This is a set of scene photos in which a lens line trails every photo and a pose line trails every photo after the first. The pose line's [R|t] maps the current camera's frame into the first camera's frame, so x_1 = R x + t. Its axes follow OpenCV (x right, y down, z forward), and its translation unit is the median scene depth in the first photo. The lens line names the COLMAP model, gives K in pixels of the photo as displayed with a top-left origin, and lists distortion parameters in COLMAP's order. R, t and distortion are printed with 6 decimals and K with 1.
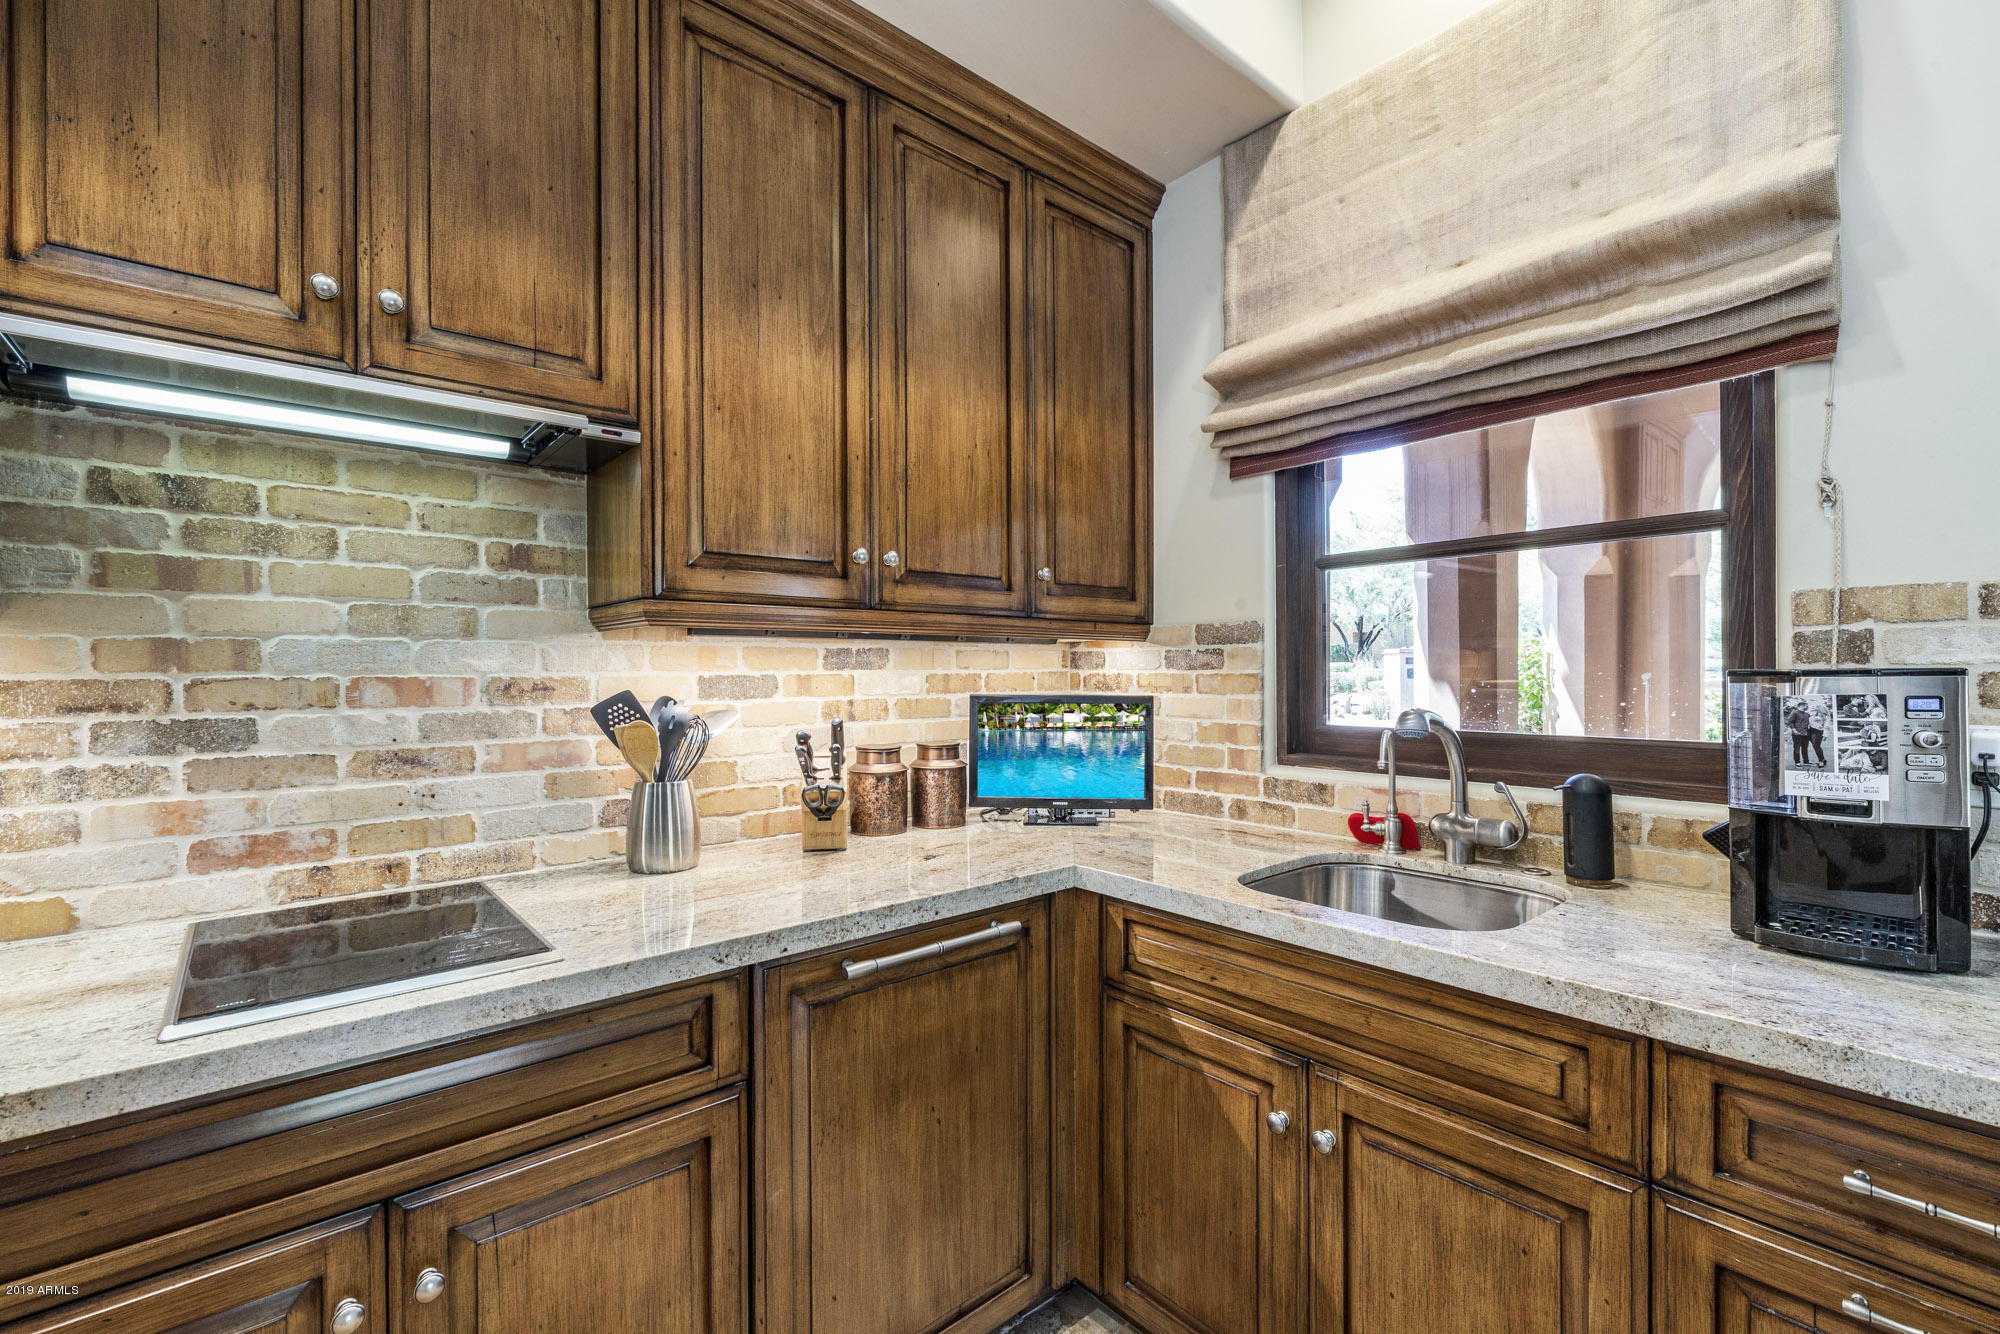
lens RADIAL K [[852.2, 0, 980.7], [0, 852.2, 671.7], [0, 0, 1]] dist [0.003742, 0.000398]
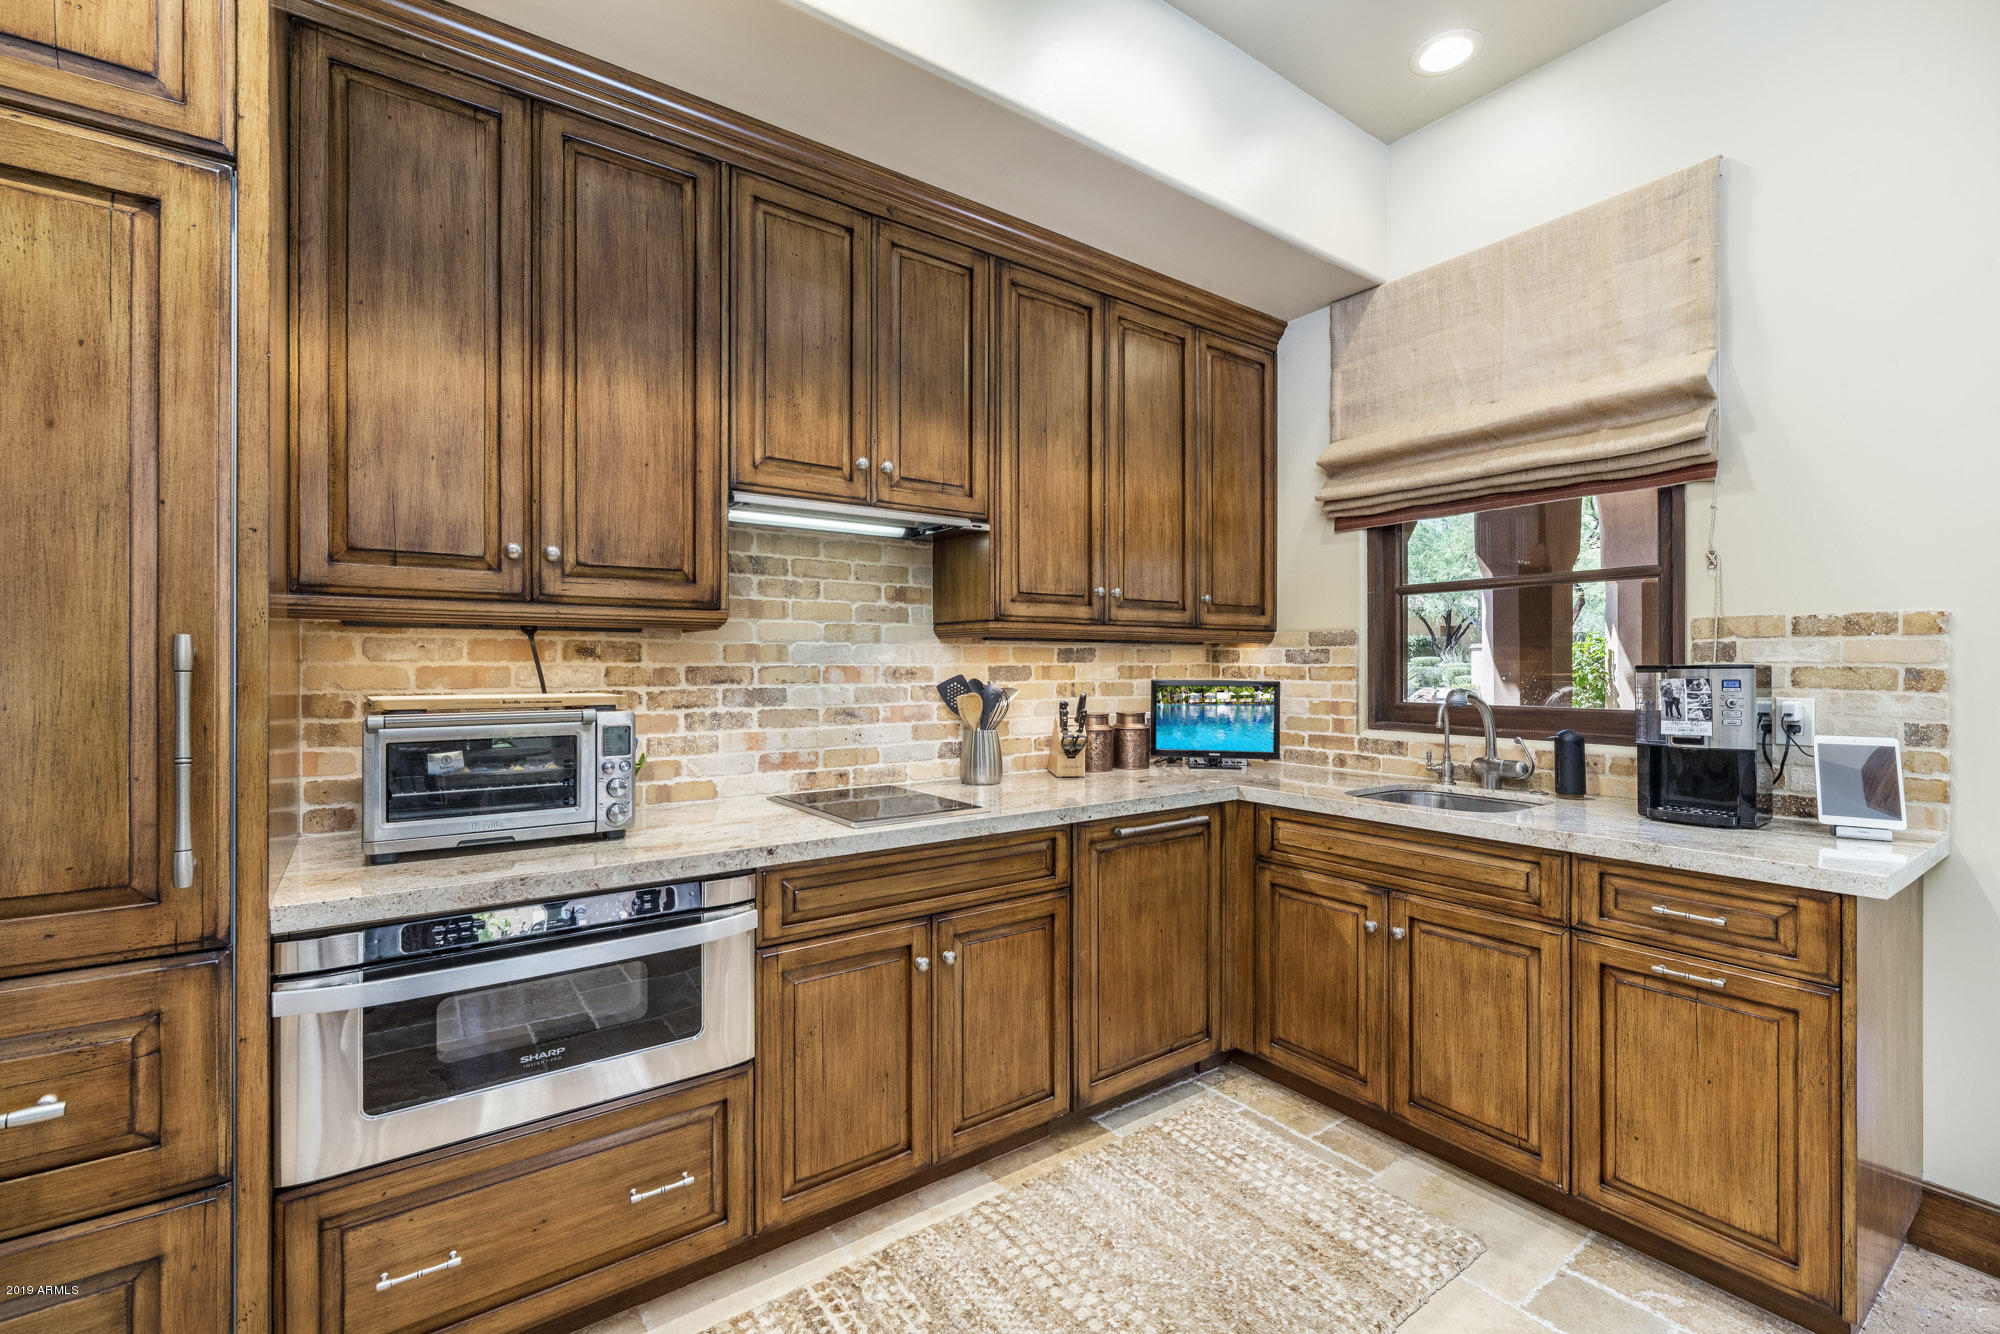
lens RADIAL K [[852.2, 0, 980.7], [0, 852.2, 663.1], [0, 0, 1]] dist [0.003742, 0.000398]
pose [[0.996600, 0.004924, -0.082249, -0.271531], [-0.005074, 0.999986, -0.001606, 0.002622], [0.082240, 0.002018, 0.996611, -0.716079]]
